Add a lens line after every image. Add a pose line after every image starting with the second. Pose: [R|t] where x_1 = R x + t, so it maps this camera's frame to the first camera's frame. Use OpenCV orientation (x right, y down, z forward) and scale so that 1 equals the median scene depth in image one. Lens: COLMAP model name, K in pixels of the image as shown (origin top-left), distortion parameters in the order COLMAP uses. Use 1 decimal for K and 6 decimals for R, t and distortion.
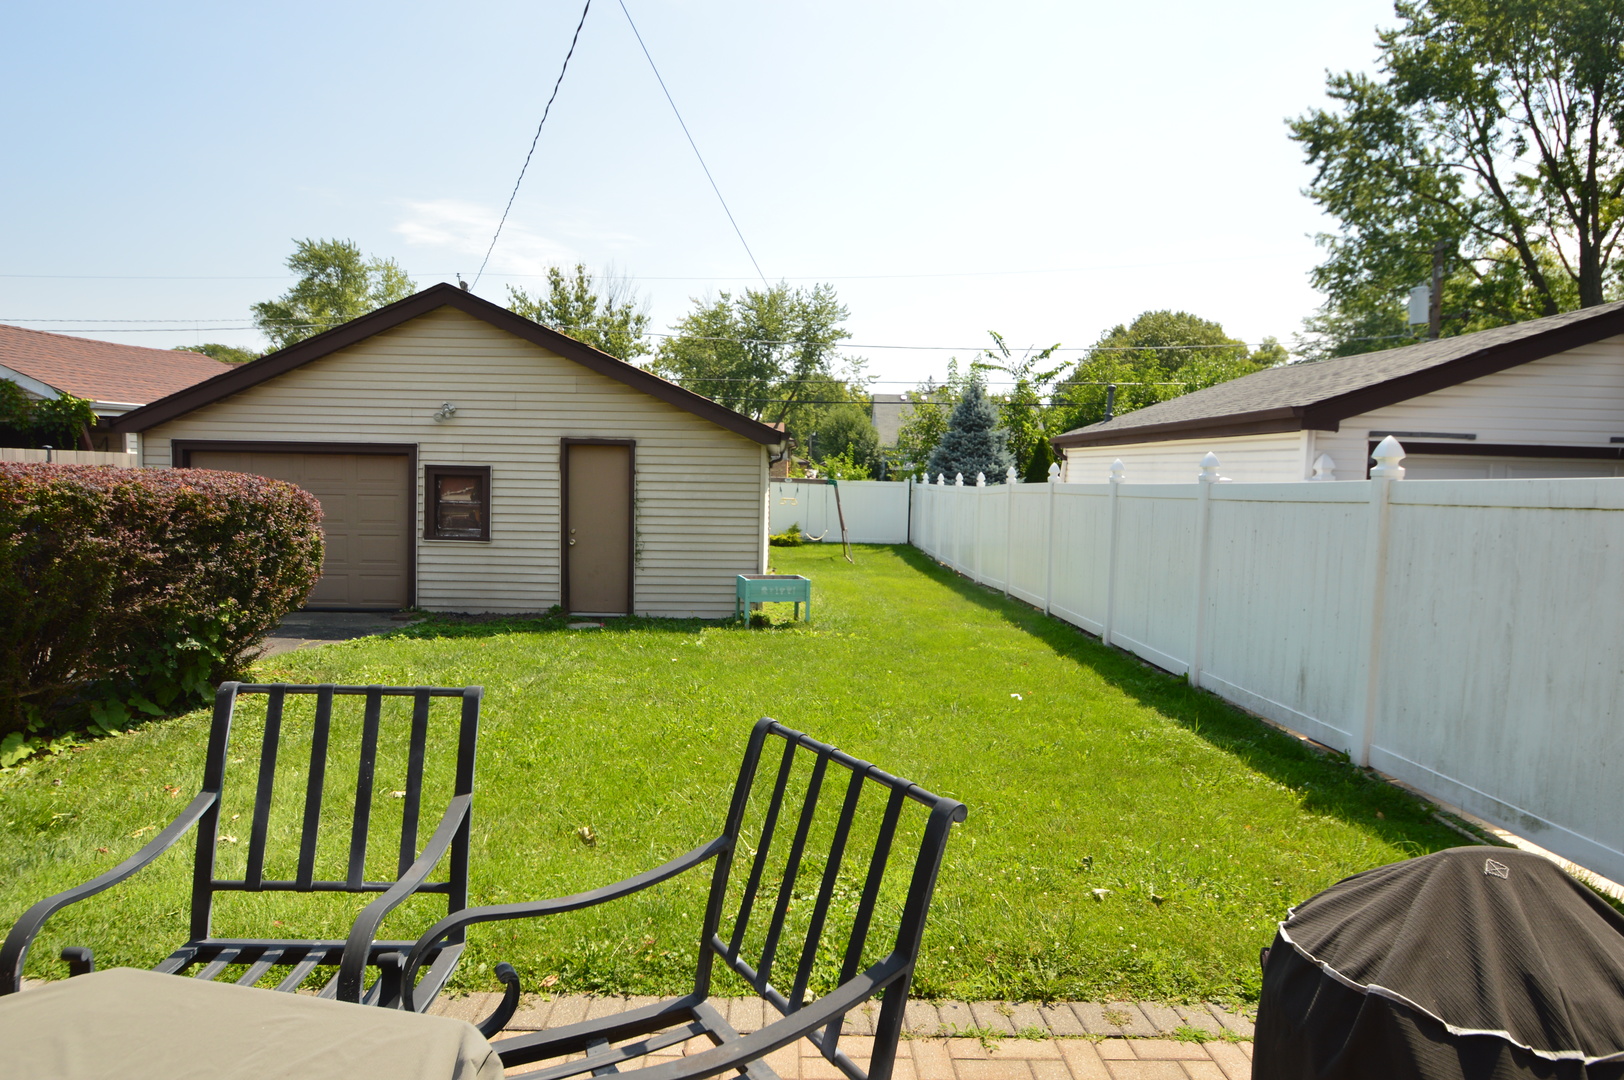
lens RADIAL K [[948.0, 0, 801.6], [0, 948.0, 547.3], [0, 0, 1]] dist [-0.014300, -0.012231]
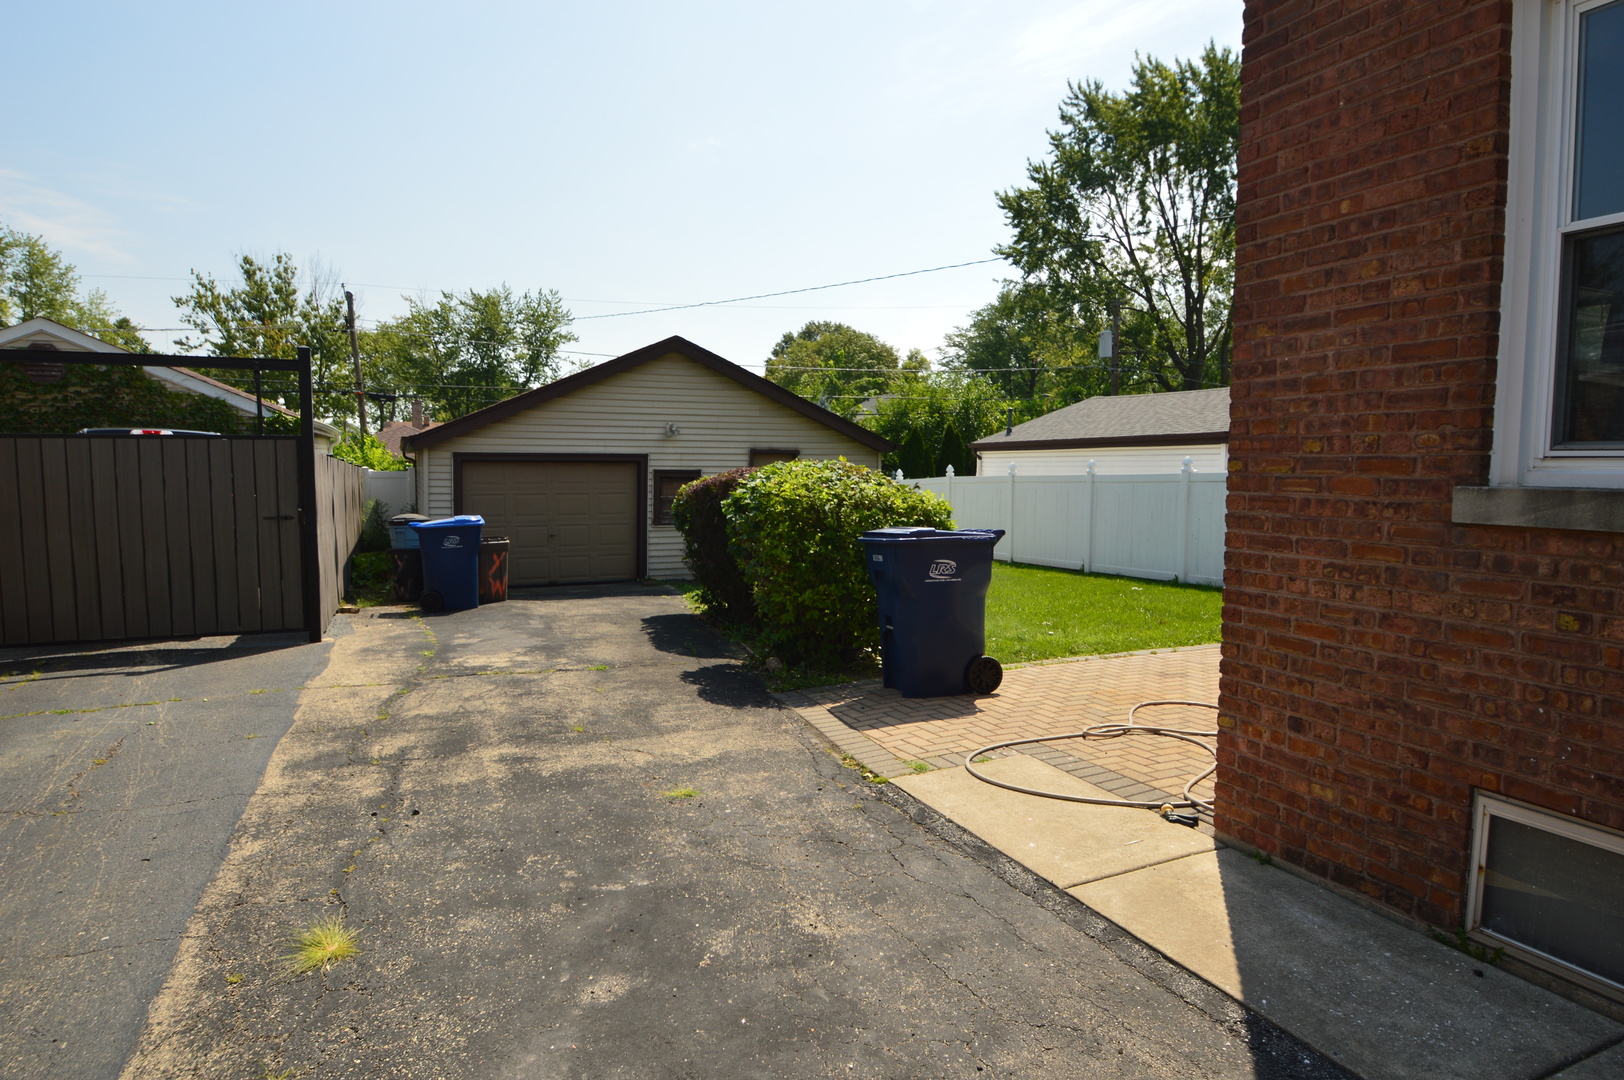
lens RADIAL K [[948.0, 0, 803.3], [0, 948.0, 538.5], [0, 0, 1]] dist [-0.014300, -0.012231]
pose [[0.928783, -0.042520, 0.368177, -0.692015], [0.044830, 0.998992, 0.002280, 0.016332], [-0.367903, 0.014388, 0.929753, -0.318428]]
